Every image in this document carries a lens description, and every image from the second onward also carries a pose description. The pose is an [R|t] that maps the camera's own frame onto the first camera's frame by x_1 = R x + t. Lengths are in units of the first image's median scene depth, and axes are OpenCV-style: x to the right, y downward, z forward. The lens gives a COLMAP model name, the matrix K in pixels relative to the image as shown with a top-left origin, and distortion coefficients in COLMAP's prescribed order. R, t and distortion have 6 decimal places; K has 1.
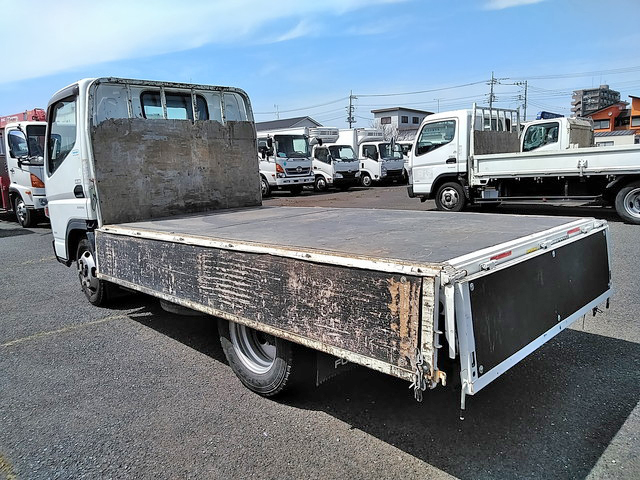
lens RADIAL K [[490.3, 0, 300.2], [0, 490.3, 238.1], [0, 0, 1]] dist [0.023589, -0.003381]
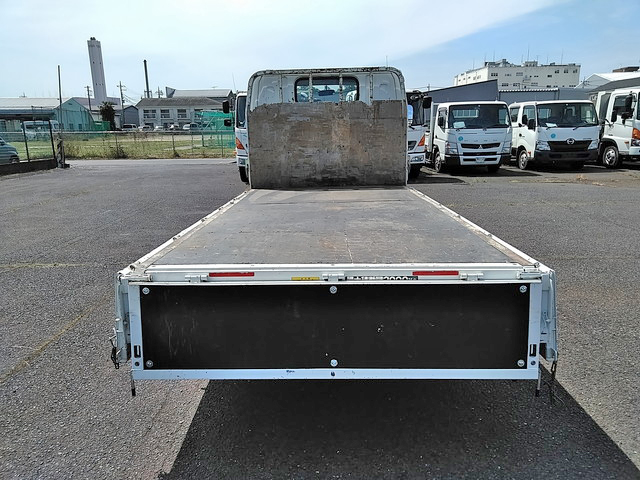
lens RADIAL K [[464.0, 0, 300.0], [0, 464.0, 251.3], [0, 0, 1]] dist [0.002213, -0.001239]
pose [[0.716537, 0.204246, -0.666978, 0.483974], [-0.117088, 0.977823, 0.173646, -0.083256], [0.687652, -0.046329, 0.724560, 0.173951]]
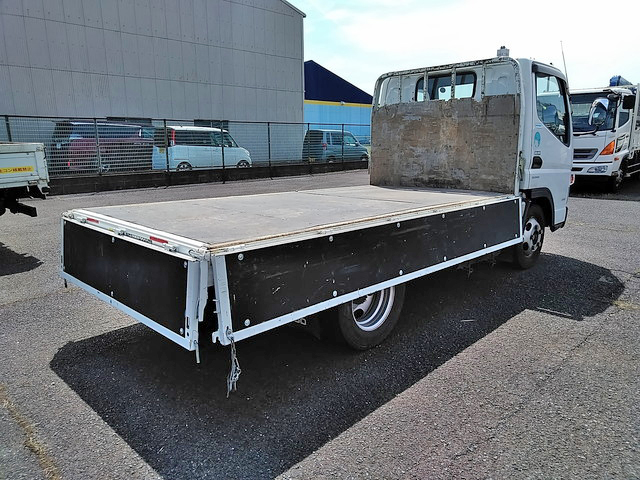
lens RADIAL K [[462.7, 0, 320.0], [0, 462.7, 243.6], [0, 0, 1]] dist [0.009084, 0.001867]
pose [[0.071178, 0.259358, -0.963155, 0.789178], [-0.144062, 0.958153, 0.247365, -0.151321], [0.987005, 0.121147, 0.105563, 0.665650]]
